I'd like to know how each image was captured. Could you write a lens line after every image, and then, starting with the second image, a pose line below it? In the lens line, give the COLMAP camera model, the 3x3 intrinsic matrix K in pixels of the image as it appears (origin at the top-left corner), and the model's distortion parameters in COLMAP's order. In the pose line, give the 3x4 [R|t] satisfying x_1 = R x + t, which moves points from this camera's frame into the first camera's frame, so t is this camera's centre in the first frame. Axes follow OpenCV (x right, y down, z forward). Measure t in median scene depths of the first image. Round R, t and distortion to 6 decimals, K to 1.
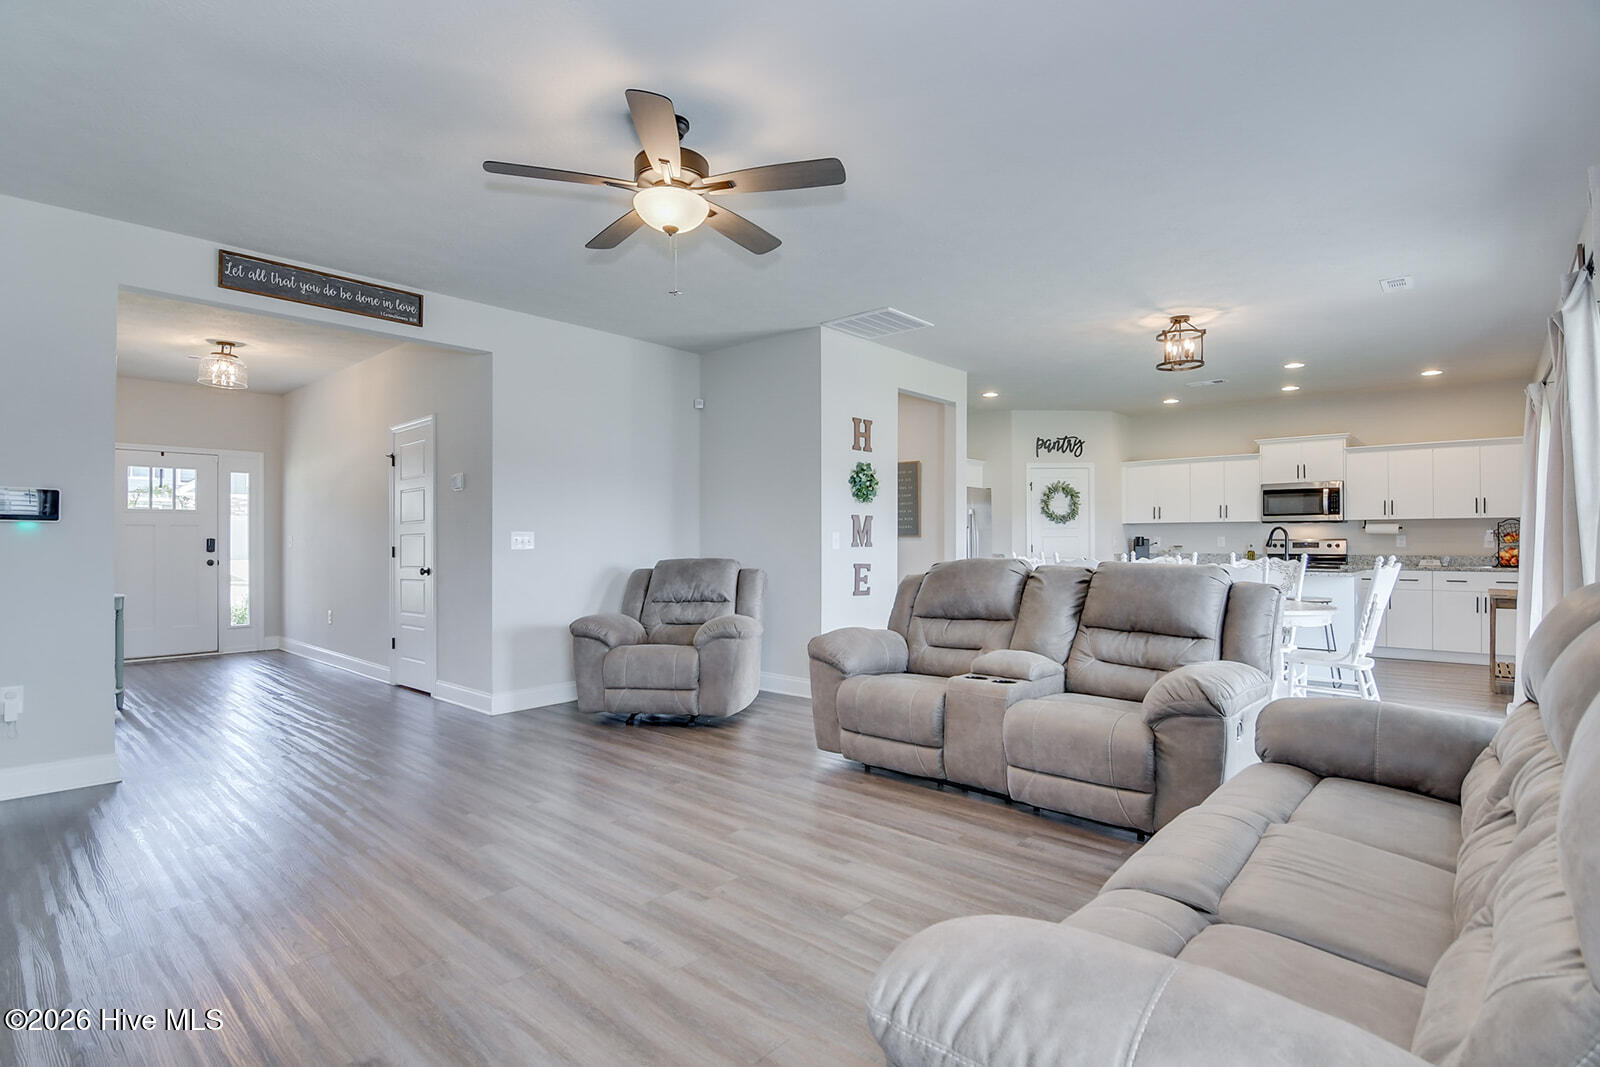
lens RADIAL K [[790.7, 0, 790.3], [0, 790.7, 528.7], [0, 0, 1]] dist [0.025696, -0.025632]
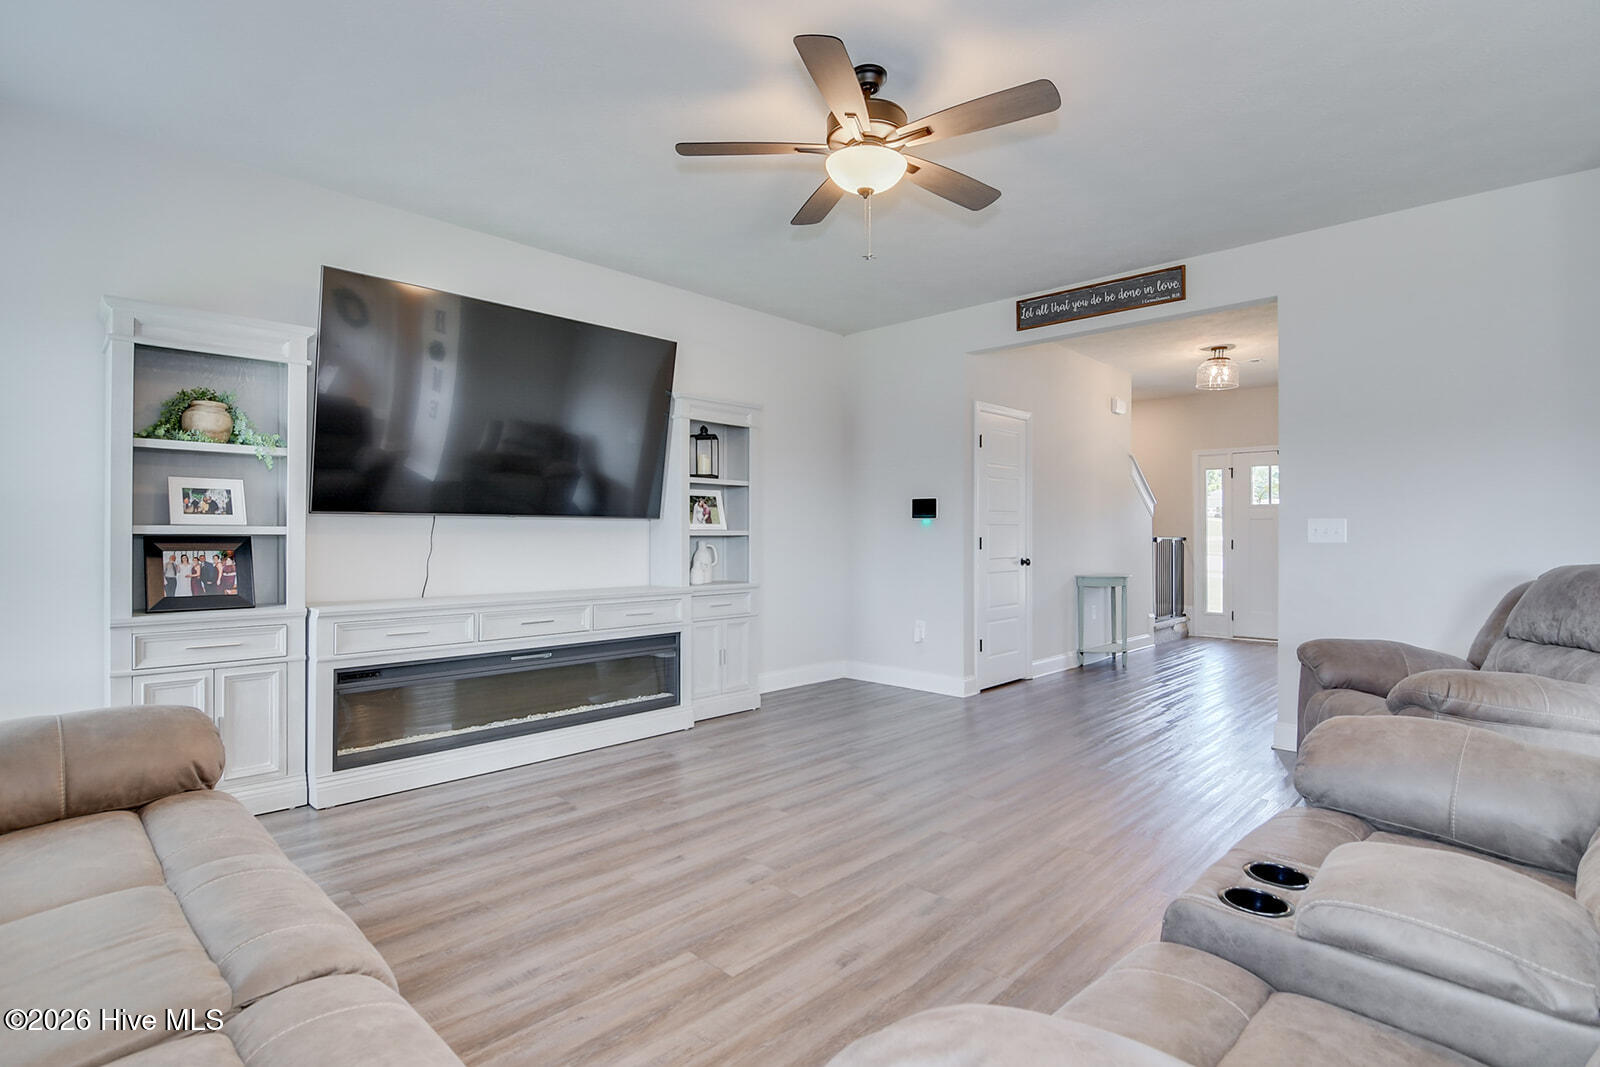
lens RADIAL K [[790.7, 0, 790.3], [0, 790.7, 528.7], [0, 0, 1]] dist [0.025696, -0.025632]
pose [[-0.035454, -0.004139, -0.999363, 0.988858], [0.009209, 0.999948, -0.004468, 0.024818], [0.999329, -0.009361, -0.035414, 1.199623]]
